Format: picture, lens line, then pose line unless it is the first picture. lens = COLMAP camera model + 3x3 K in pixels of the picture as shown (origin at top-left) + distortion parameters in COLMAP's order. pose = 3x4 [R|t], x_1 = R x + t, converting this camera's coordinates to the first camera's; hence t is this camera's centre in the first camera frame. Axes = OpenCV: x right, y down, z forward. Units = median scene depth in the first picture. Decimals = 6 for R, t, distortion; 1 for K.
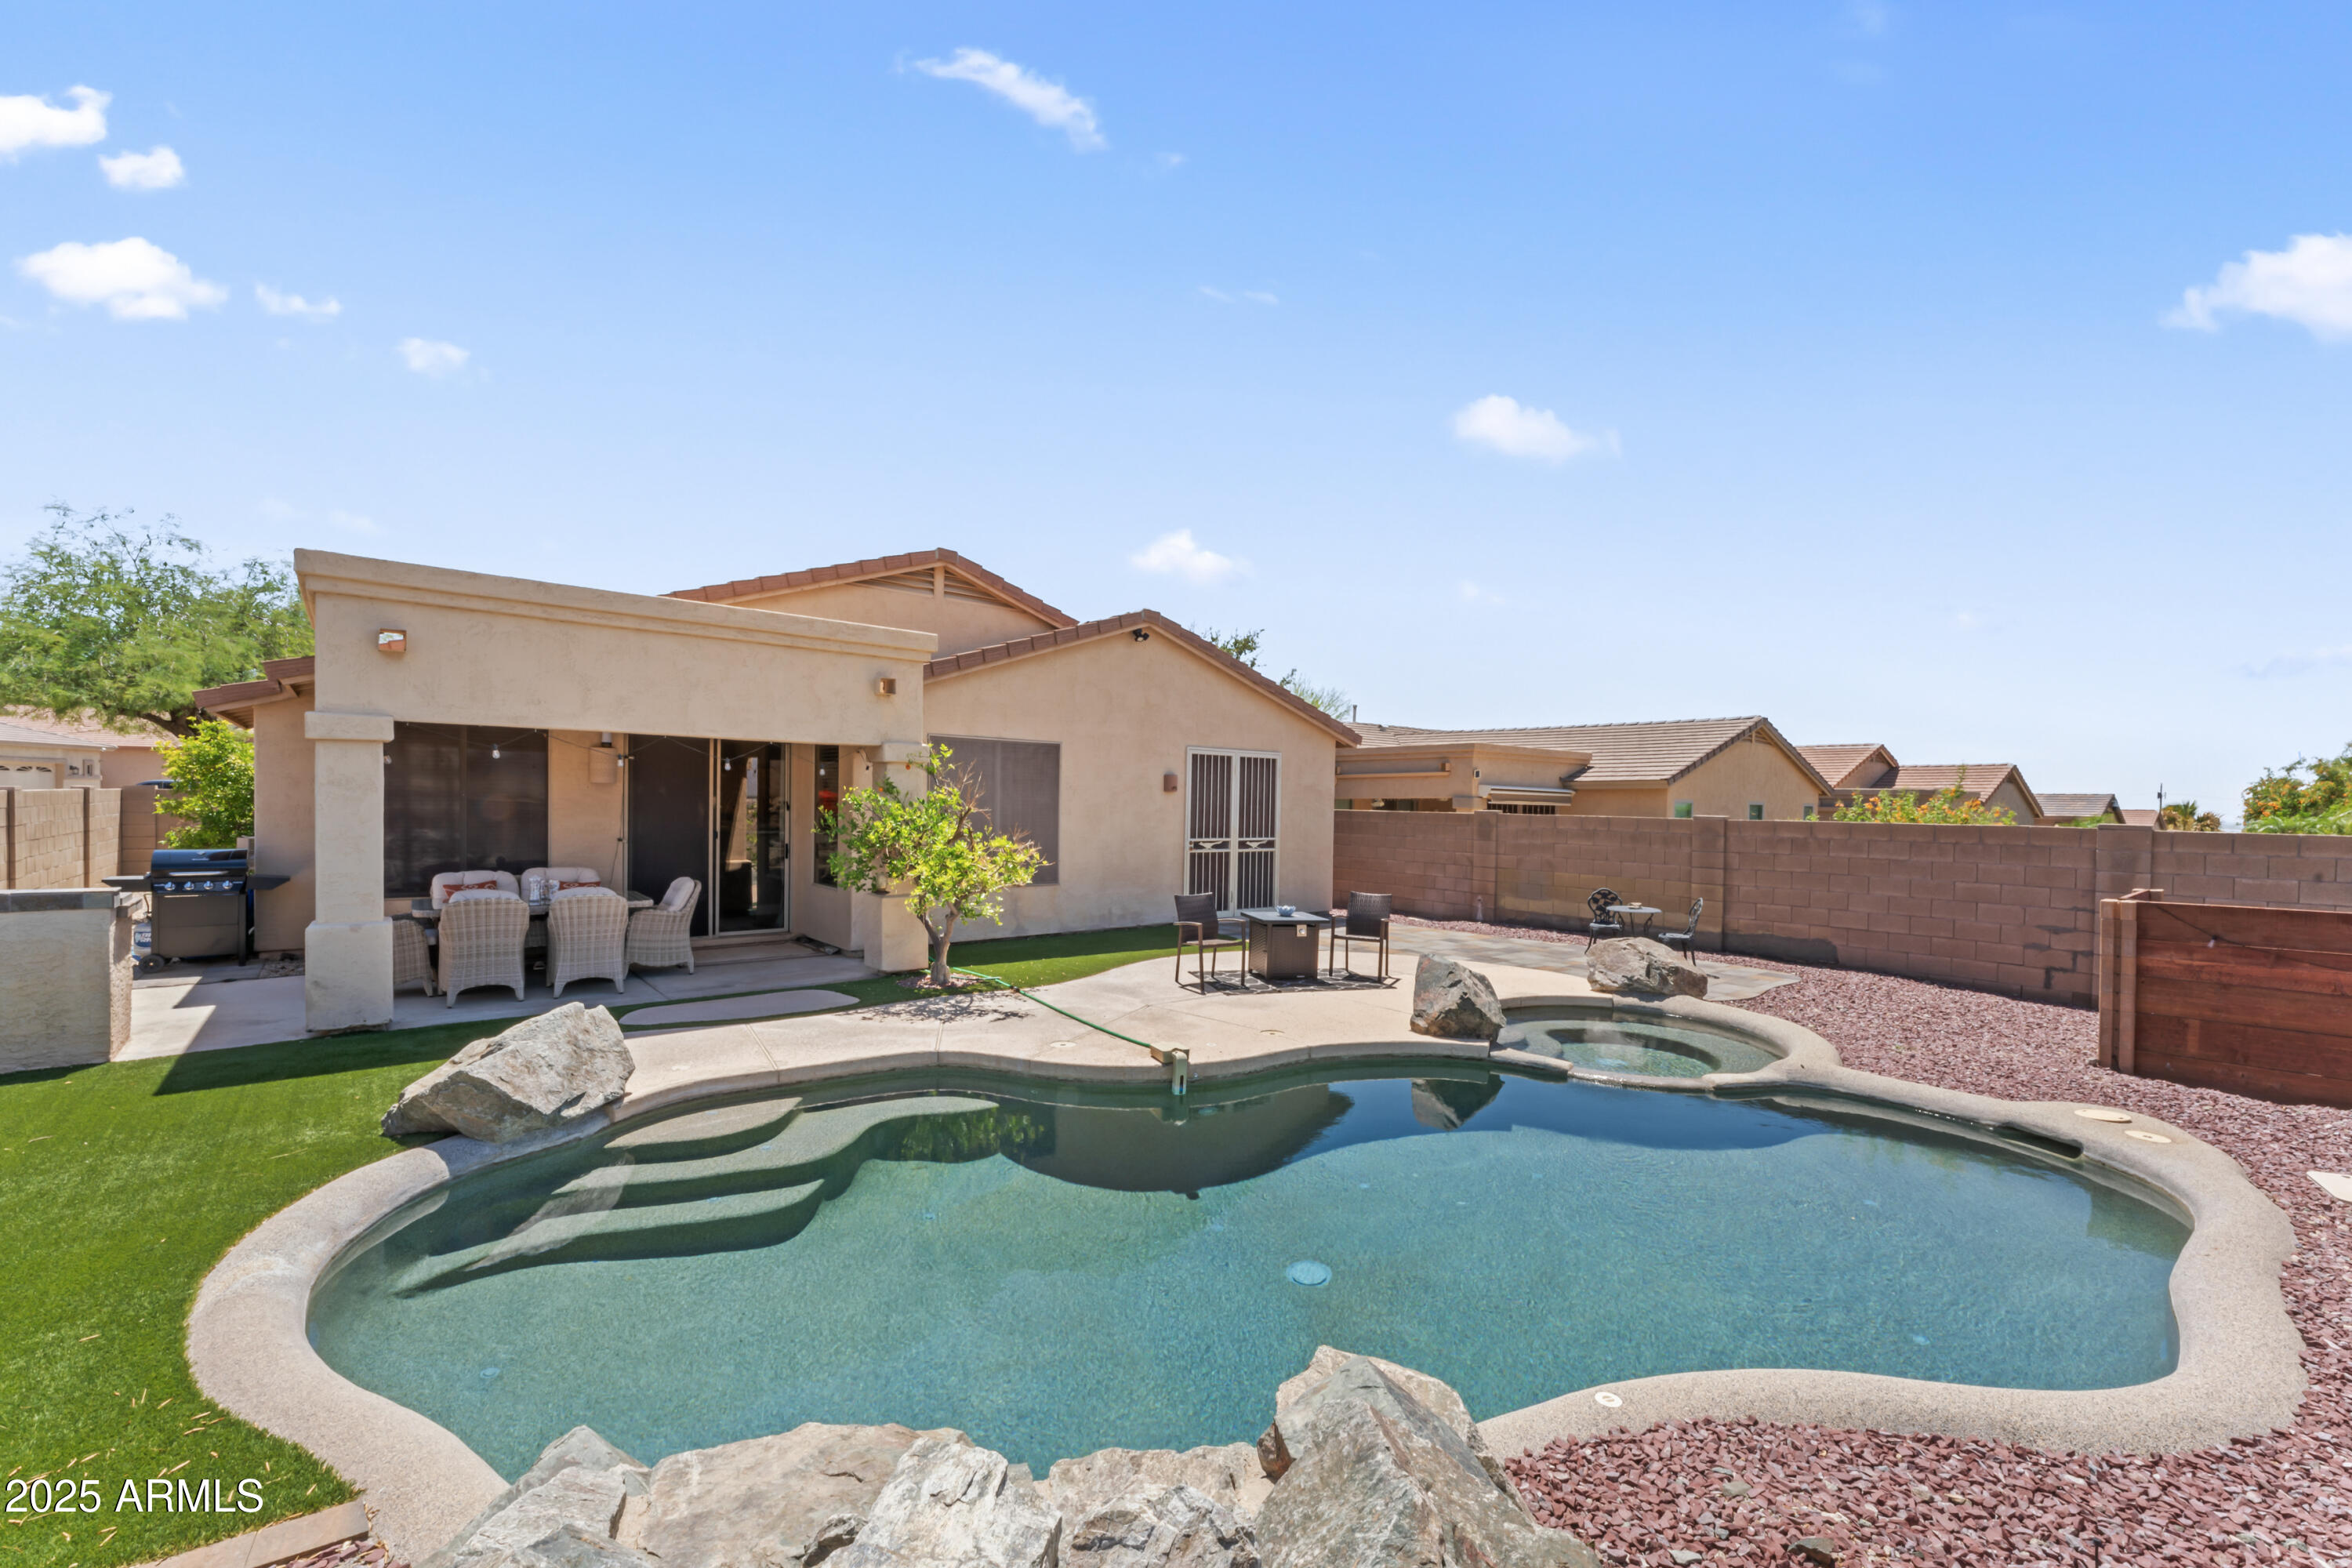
lens RADIAL K [[985.3, 0, 1185.9], [0, 985.3, 815.8], [0, 0, 1]] dist [0.001520, -0.000172]
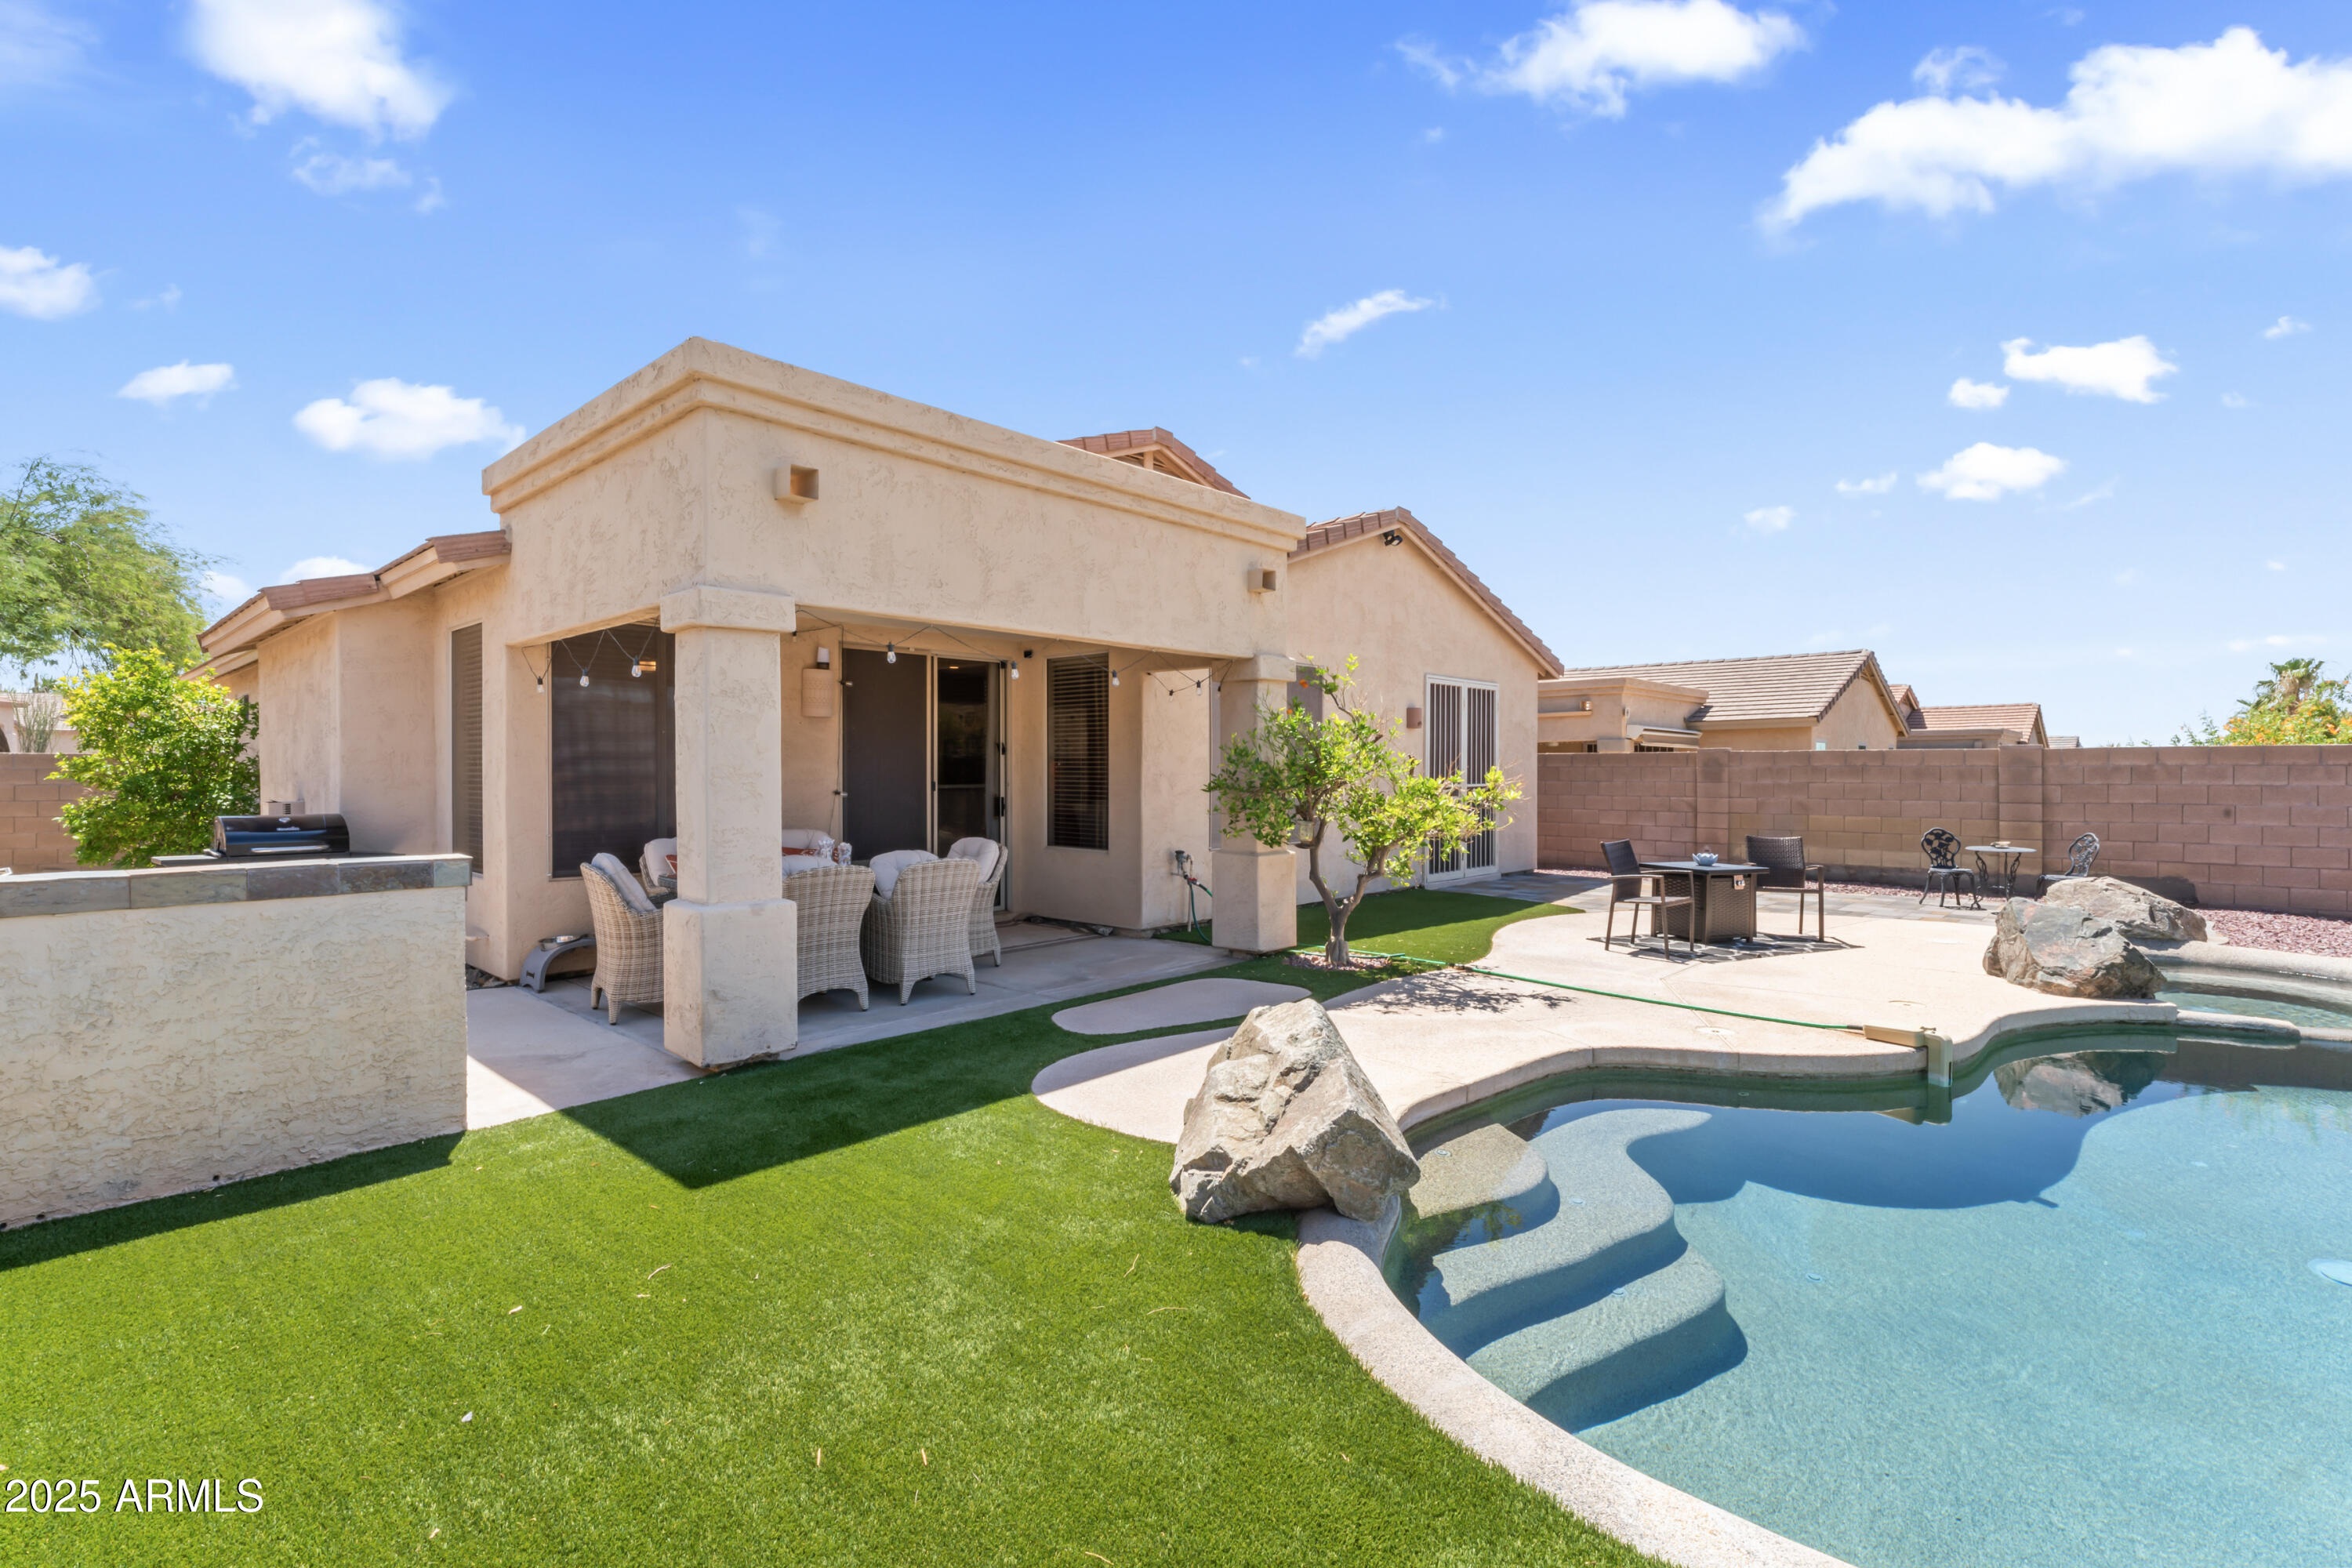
lens RADIAL K [[1080.4, 0, 1177.0], [0, 1080.4, 780.7], [0, 0, 1]] dist [-0.003094, 0.000283]
pose [[0.991877, -0.020777, 0.125494, -0.366185], [0.021186, 0.999774, -0.001927, 0.019120], [-0.125426, 0.004570, 0.992092, 0.132084]]
